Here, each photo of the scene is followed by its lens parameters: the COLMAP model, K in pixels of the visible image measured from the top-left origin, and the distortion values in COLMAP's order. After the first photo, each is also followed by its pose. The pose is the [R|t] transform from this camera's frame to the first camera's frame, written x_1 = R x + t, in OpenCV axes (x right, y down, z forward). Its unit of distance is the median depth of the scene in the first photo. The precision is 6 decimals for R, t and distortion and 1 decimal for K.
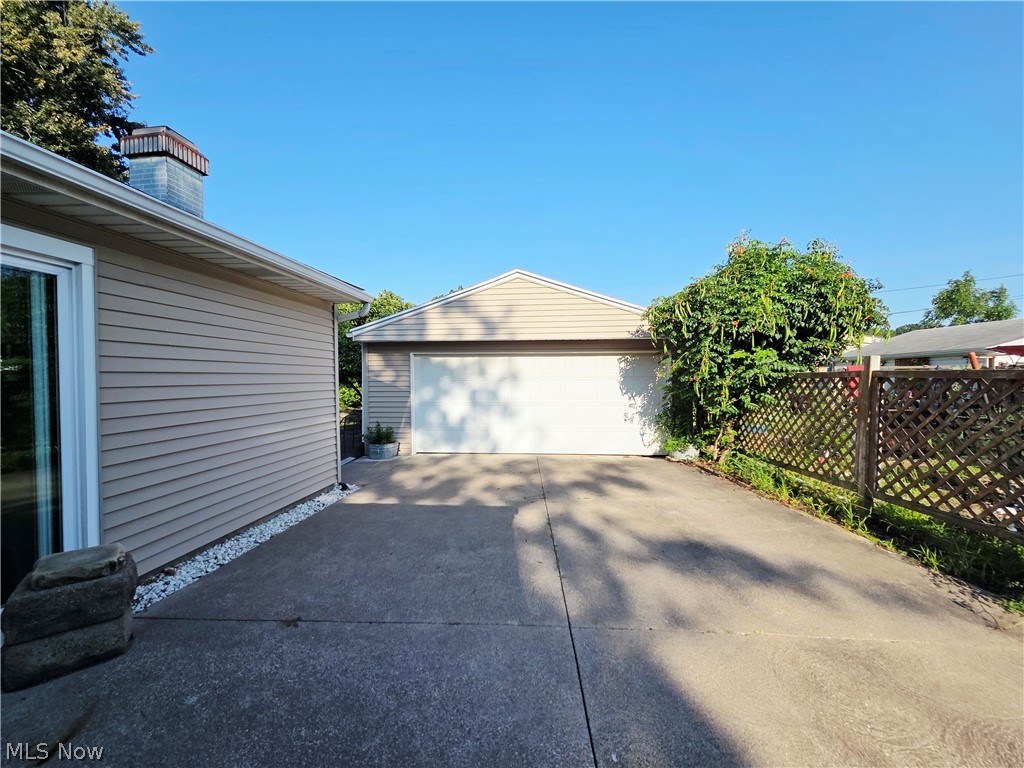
lens RADIAL K [[418.8, 0, 514.2], [0, 418.8, 382.8], [0, 0, 1]] dist [0.005014, -0.001797]
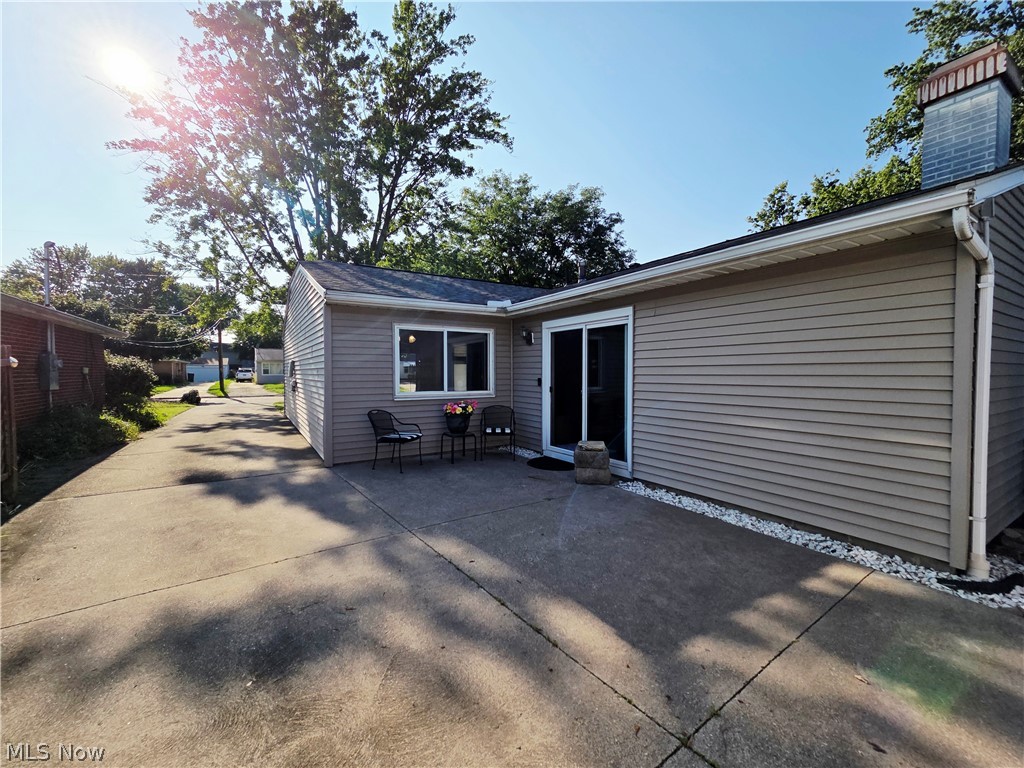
lens RADIAL K [[418.8, 0, 510.4], [0, 418.8, 384.2], [0, 0, 1]] dist [0.005014, -0.001797]
pose [[-0.789661, 0.025187, -0.613026, 0.512730], [-0.002582, 0.999012, 0.044371, -0.021299], [0.613538, 0.036621, -0.788816, 1.607525]]
